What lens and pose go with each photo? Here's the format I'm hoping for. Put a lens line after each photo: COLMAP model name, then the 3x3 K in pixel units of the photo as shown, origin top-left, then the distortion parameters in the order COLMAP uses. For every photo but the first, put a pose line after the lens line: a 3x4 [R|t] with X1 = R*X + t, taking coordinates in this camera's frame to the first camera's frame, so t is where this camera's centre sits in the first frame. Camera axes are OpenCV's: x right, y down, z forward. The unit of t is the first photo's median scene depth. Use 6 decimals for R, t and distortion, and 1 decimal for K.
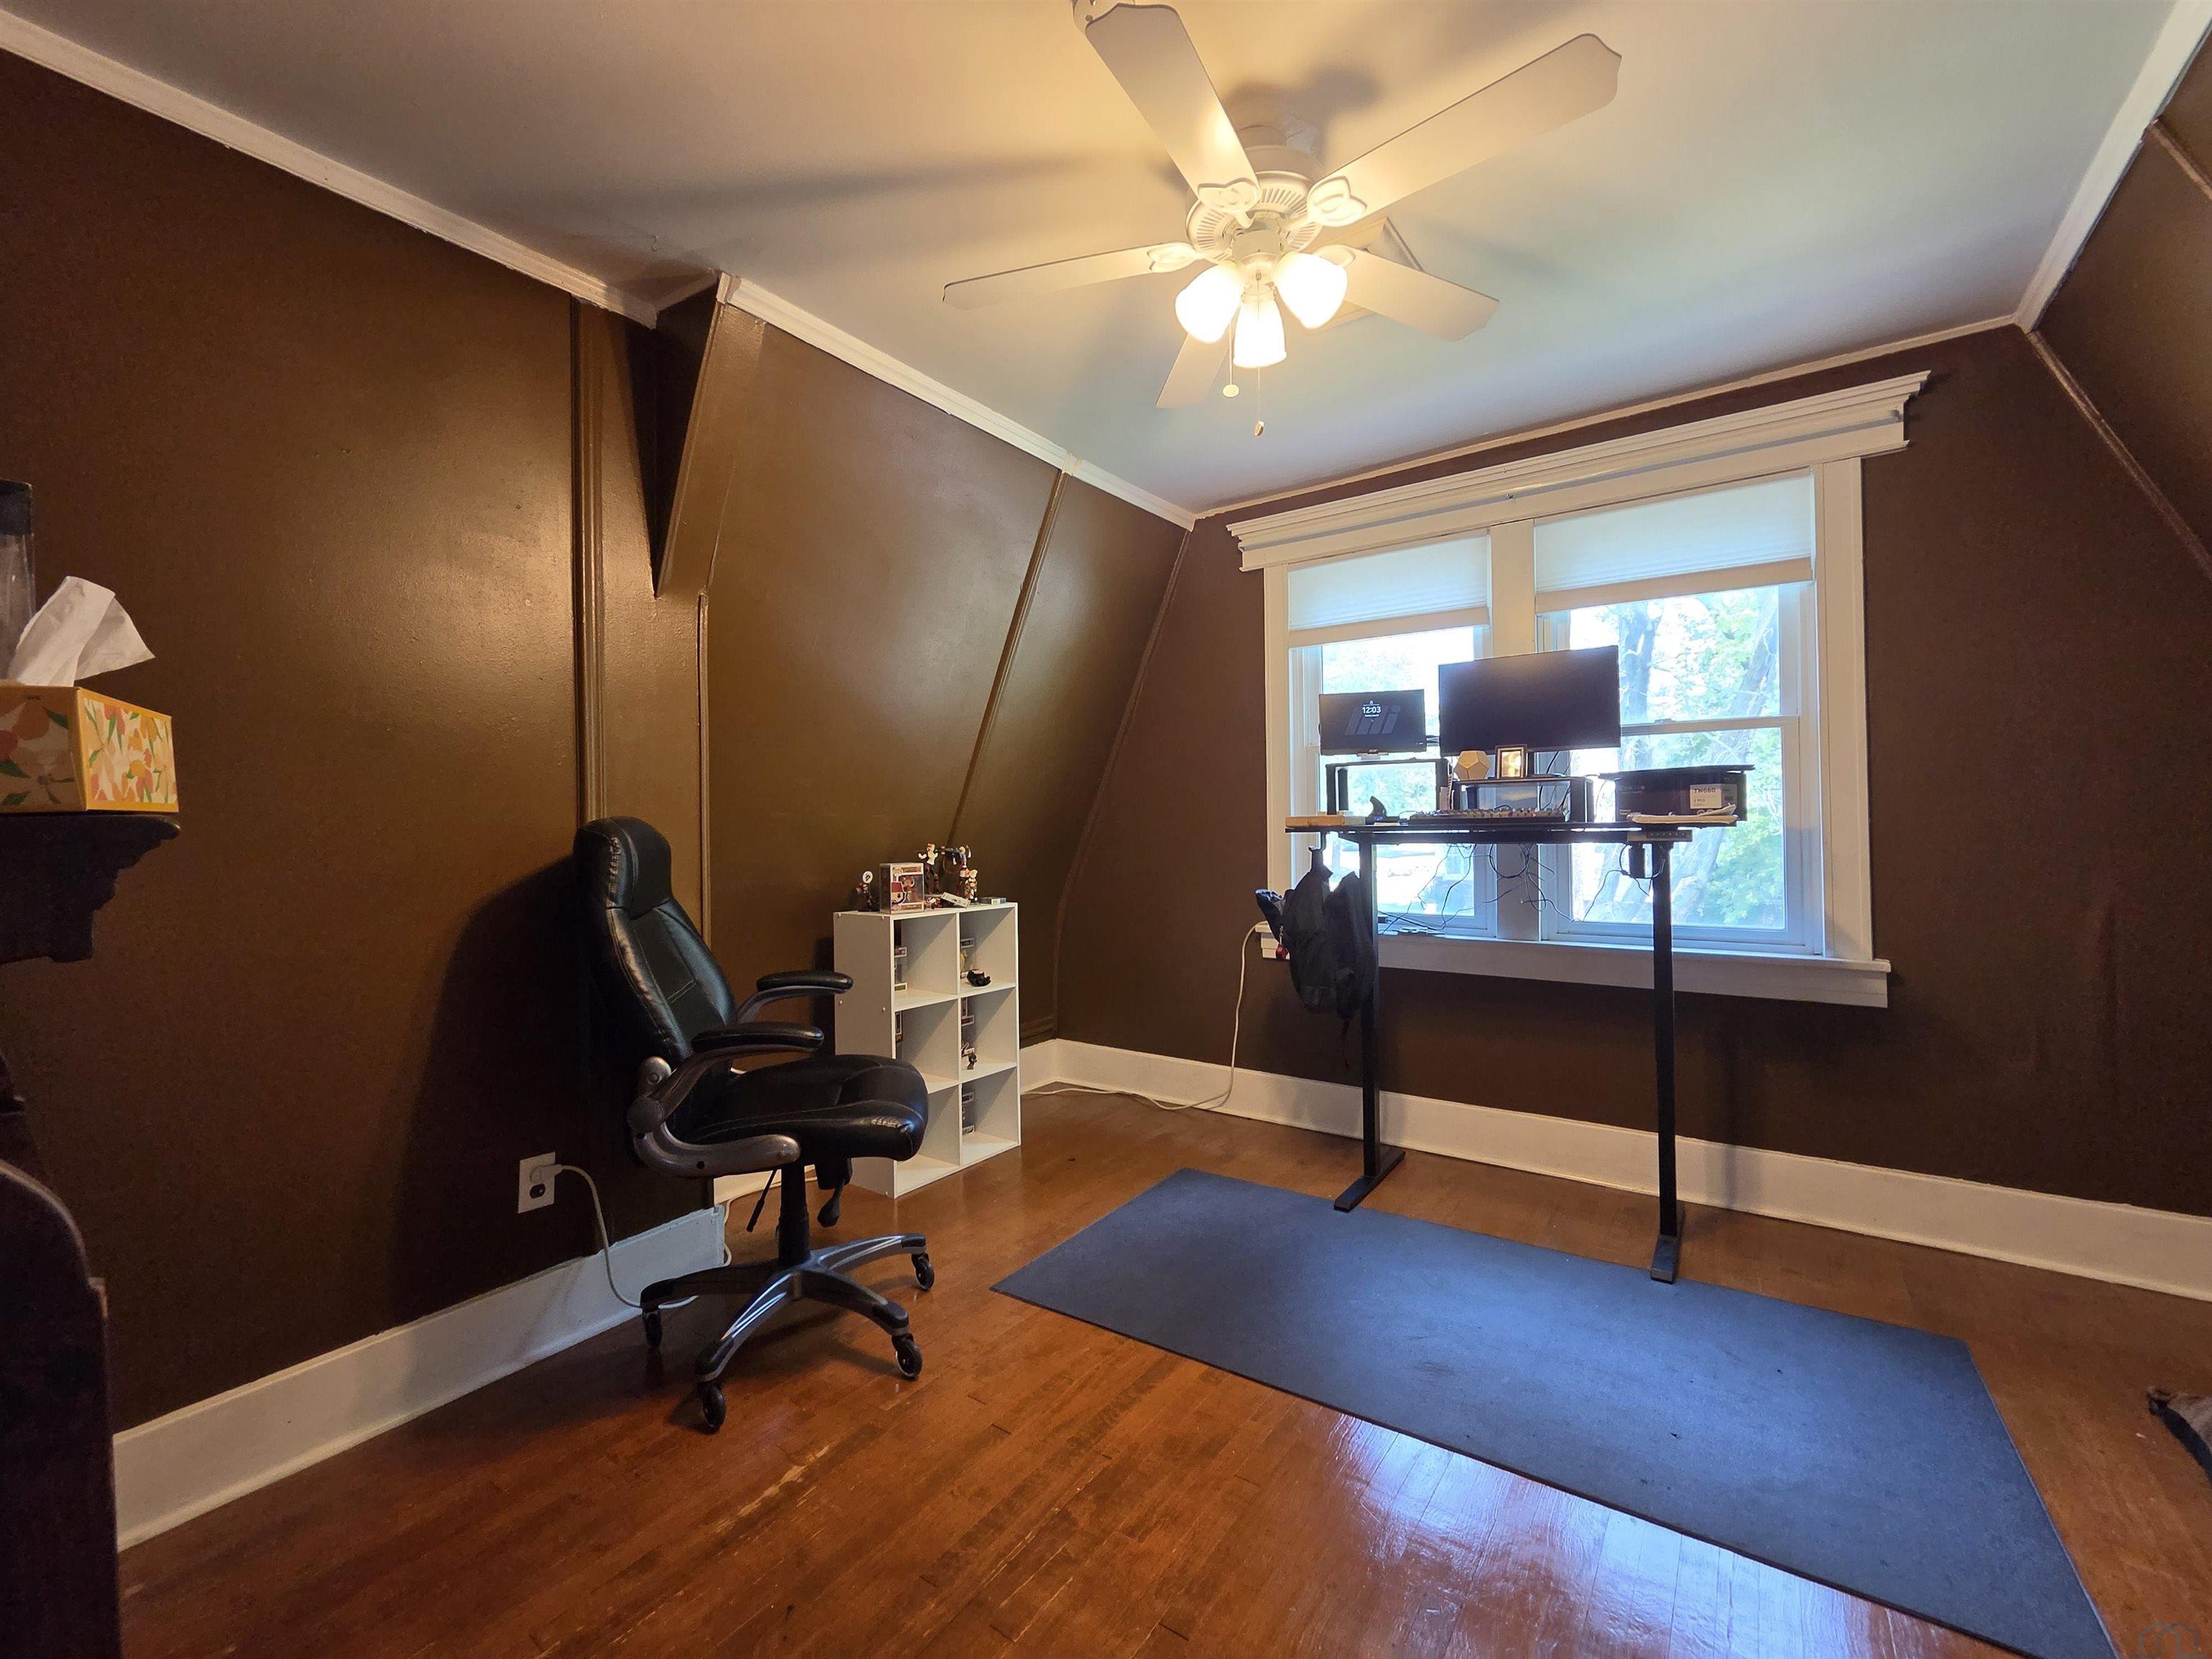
lens RADIAL K [[920.3, 0, 1109.4], [0, 920.3, 821.2], [0, 0, 1]] dist [0.001749, -0.000056]
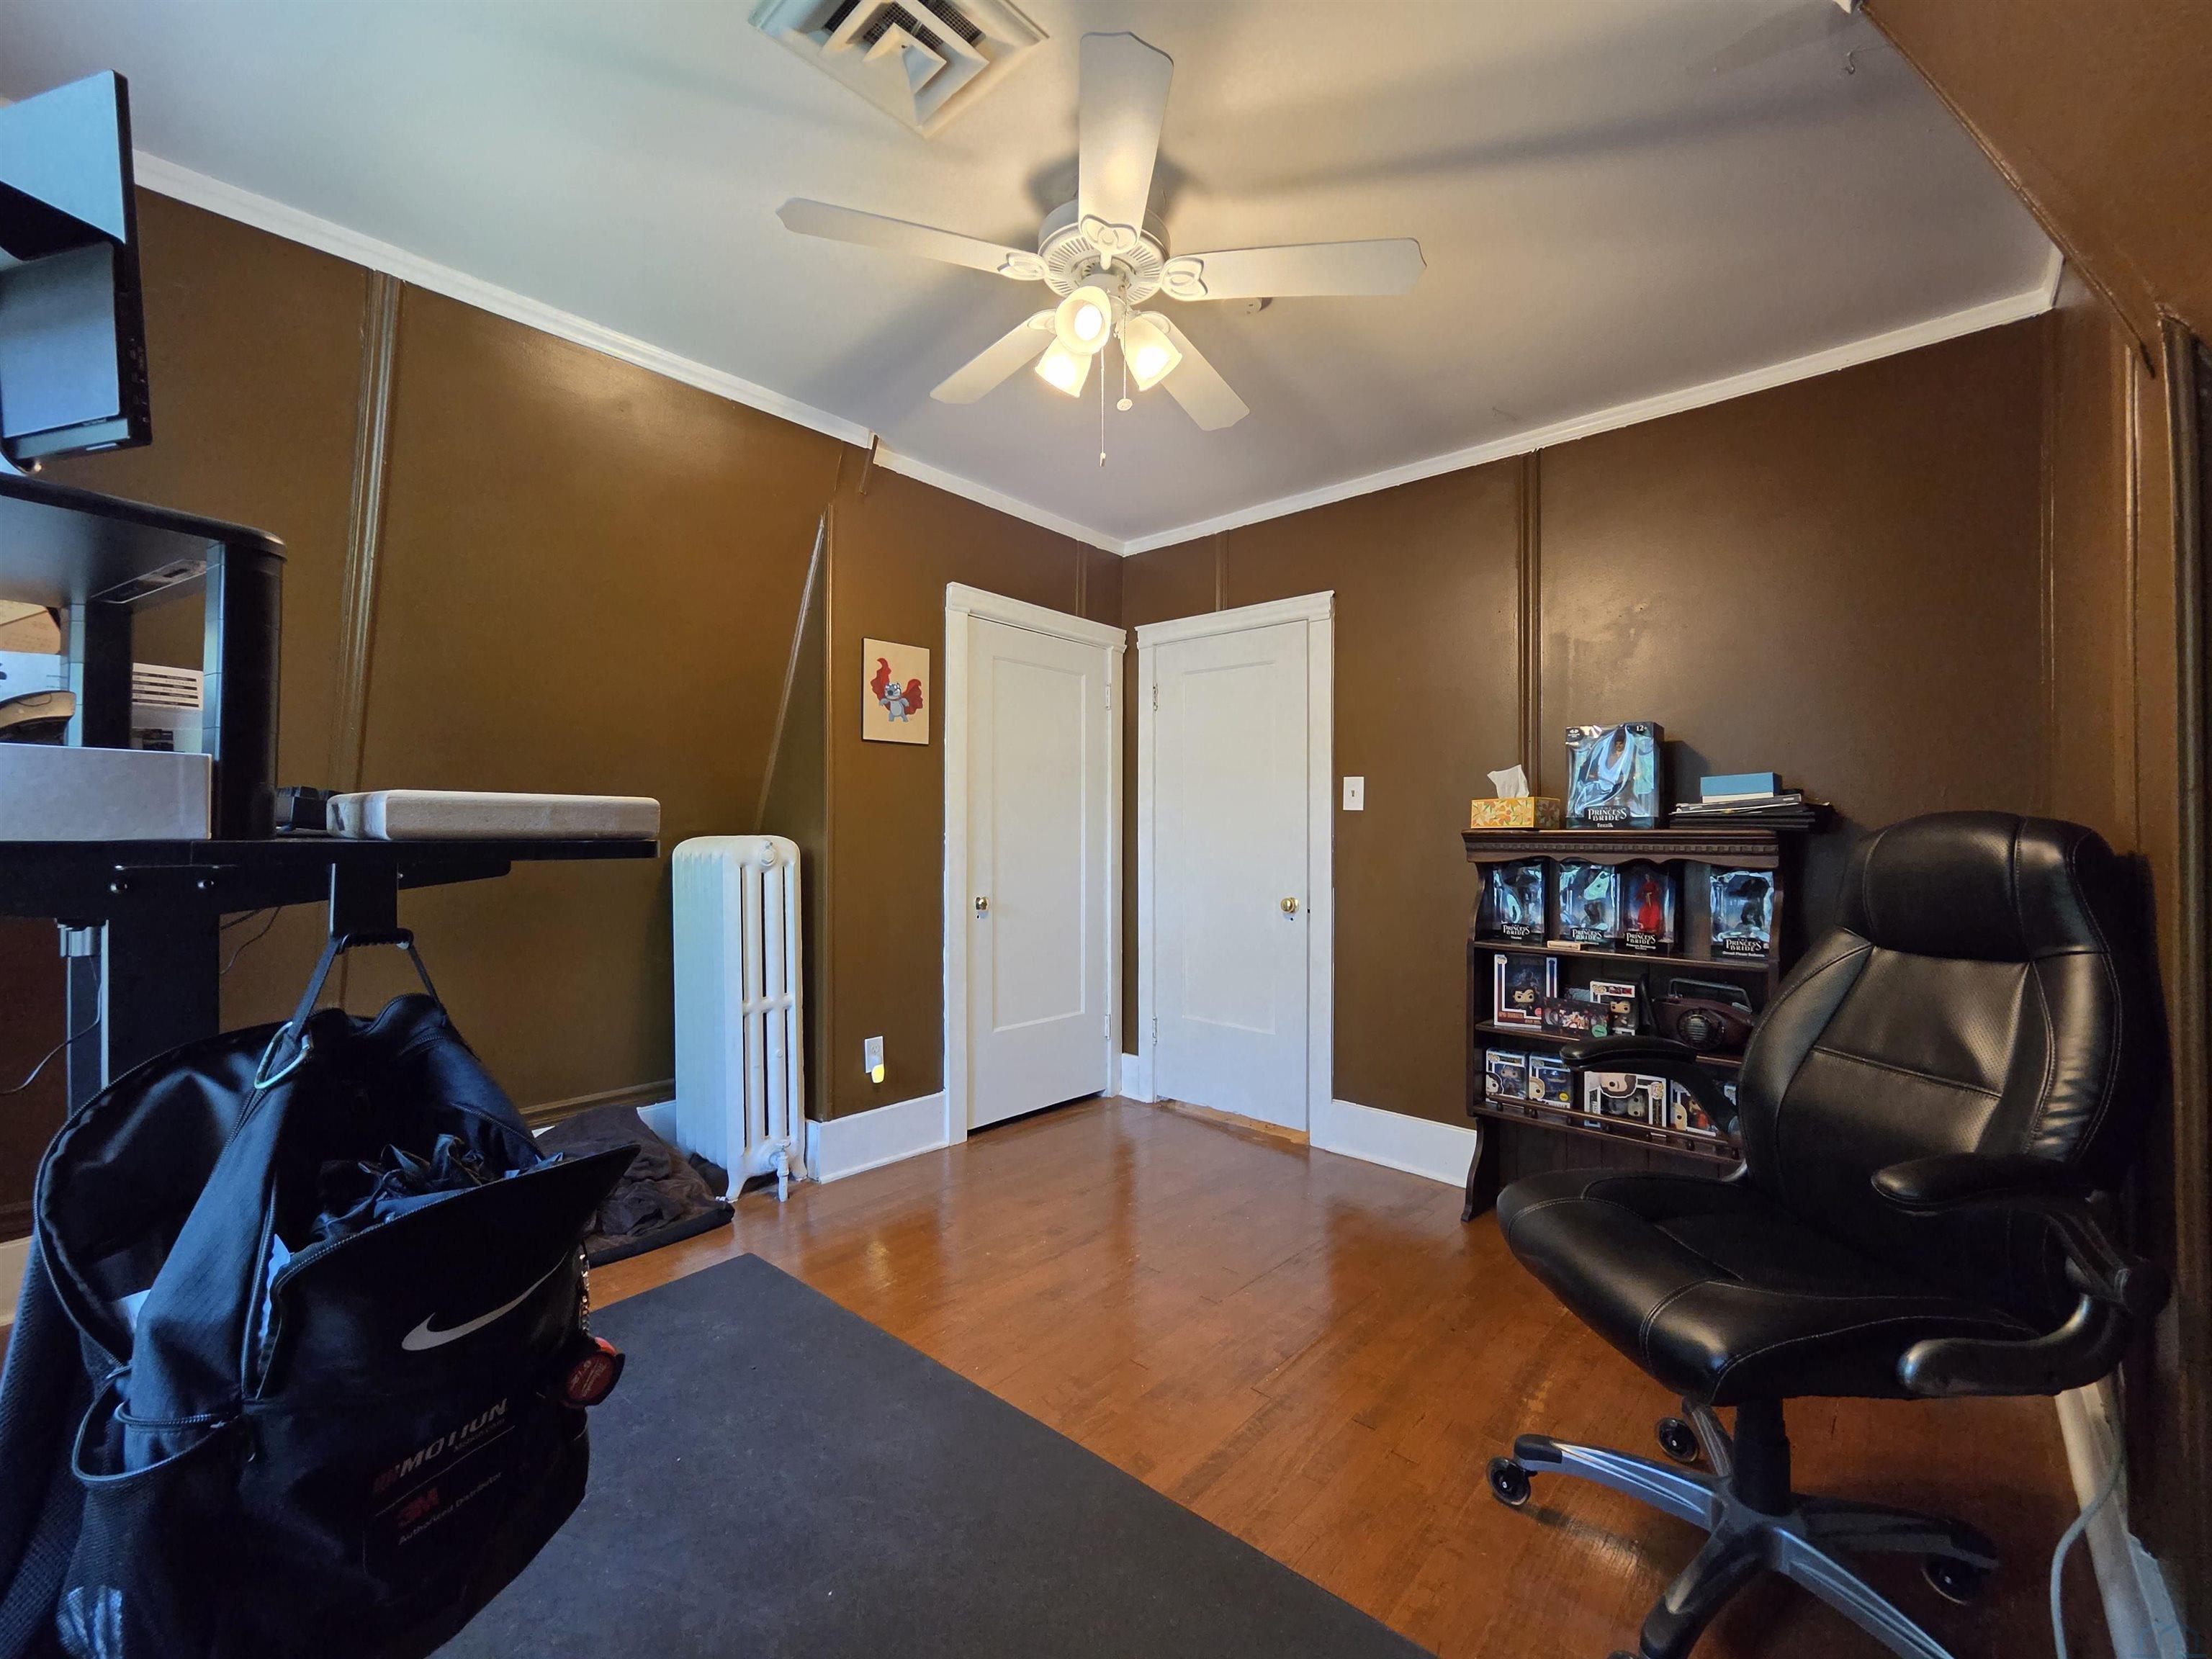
lens RADIAL K [[920.3, 0, 1109.4], [0, 920.3, 821.2], [0, 0, 1]] dist [0.001749, -0.000056]
pose [[-0.991380, 0.015238, 0.130131, 0.020096], [0.013326, 0.999790, -0.015548, -0.002037], [-0.130341, -0.013680, -0.991375, 2.320678]]
